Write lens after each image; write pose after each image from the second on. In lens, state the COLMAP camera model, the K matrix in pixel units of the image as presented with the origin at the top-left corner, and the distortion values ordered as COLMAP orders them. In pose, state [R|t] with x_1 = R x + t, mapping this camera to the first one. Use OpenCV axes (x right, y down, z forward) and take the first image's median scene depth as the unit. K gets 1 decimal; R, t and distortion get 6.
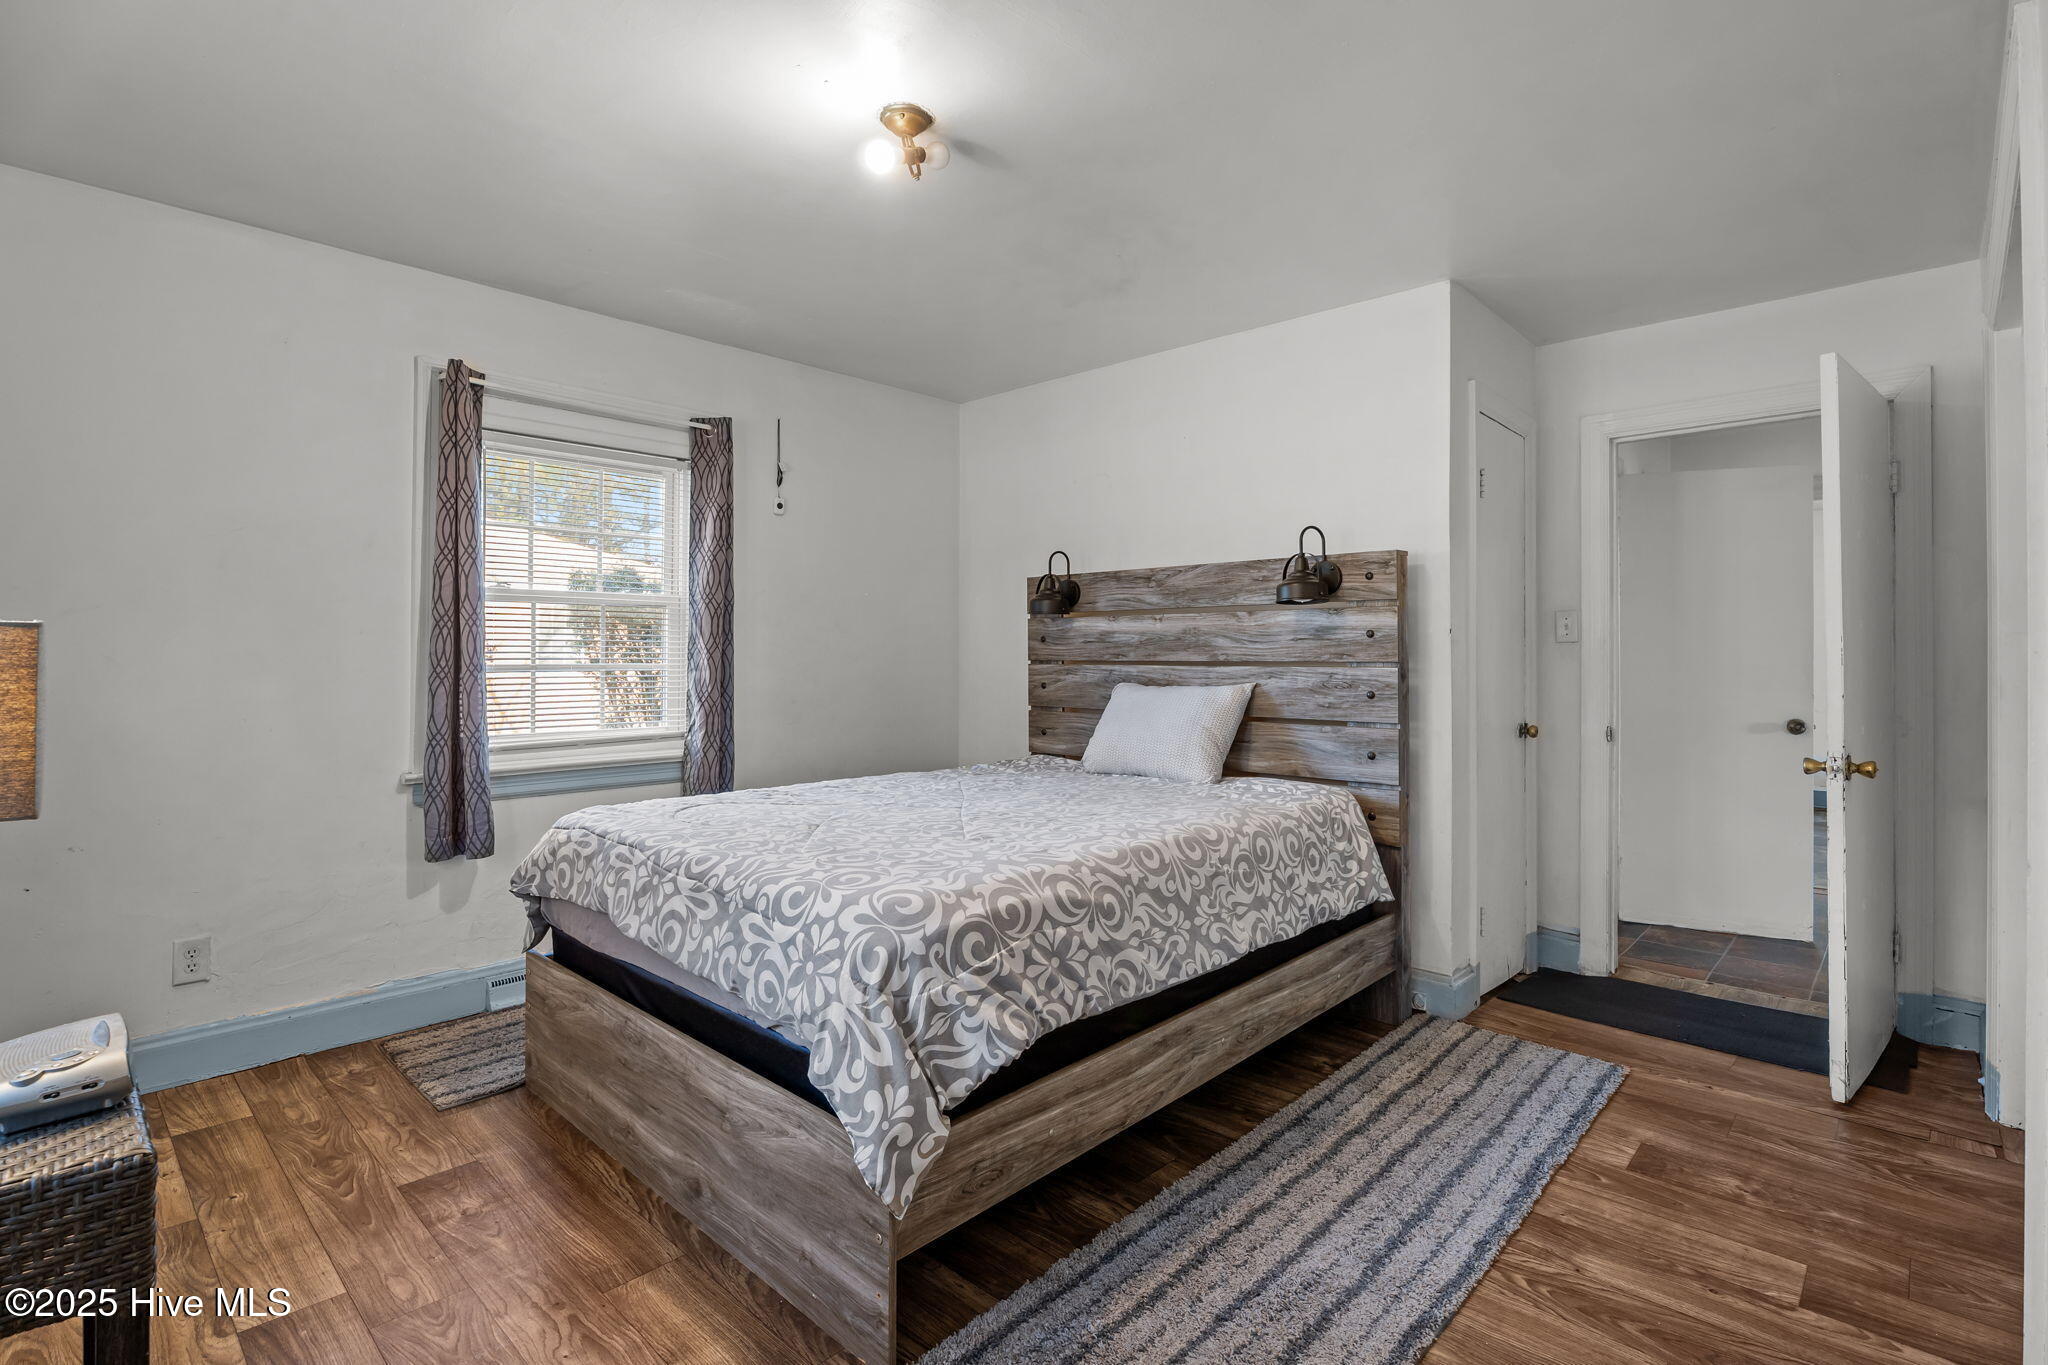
lens RADIAL K [[961.9, 0, 1024.8], [0, 961.9, 666.2], [0, 0, 1]] dist [-0.003923, 0.000065]
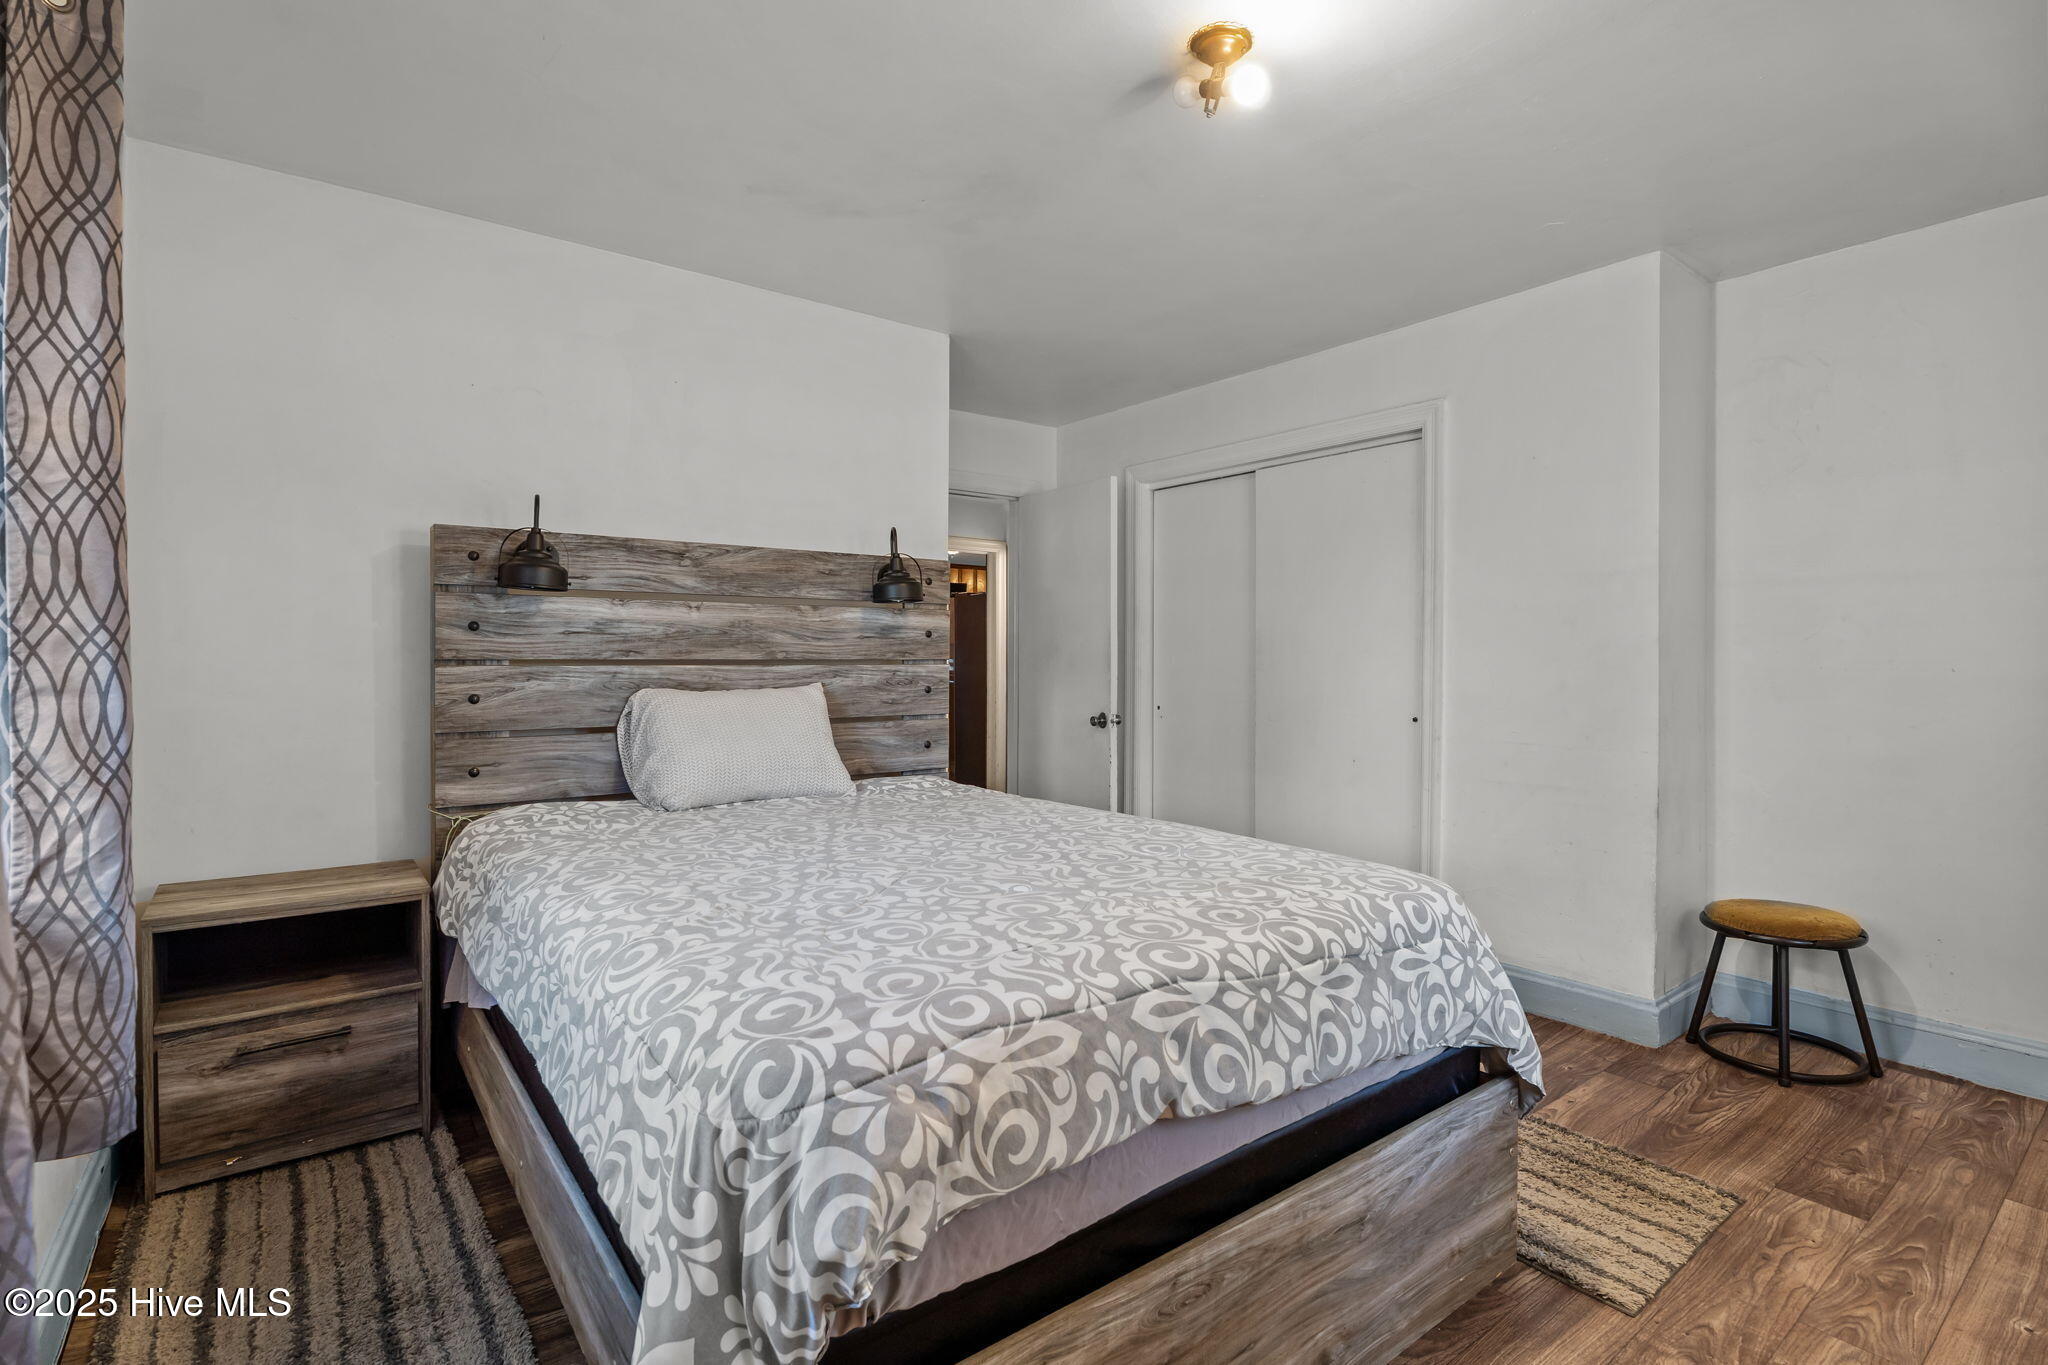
lens RADIAL K [[961.9, 0, 1025.6], [0, 961.9, 671.8], [0, 0, 1]] dist [-0.003923, 0.000065]
pose [[0.162770, -0.018051, 0.986499, -0.708084], [0.006121, 0.999832, 0.017286, -0.008767], [-0.986645, 0.003225, 0.162853, 0.704920]]
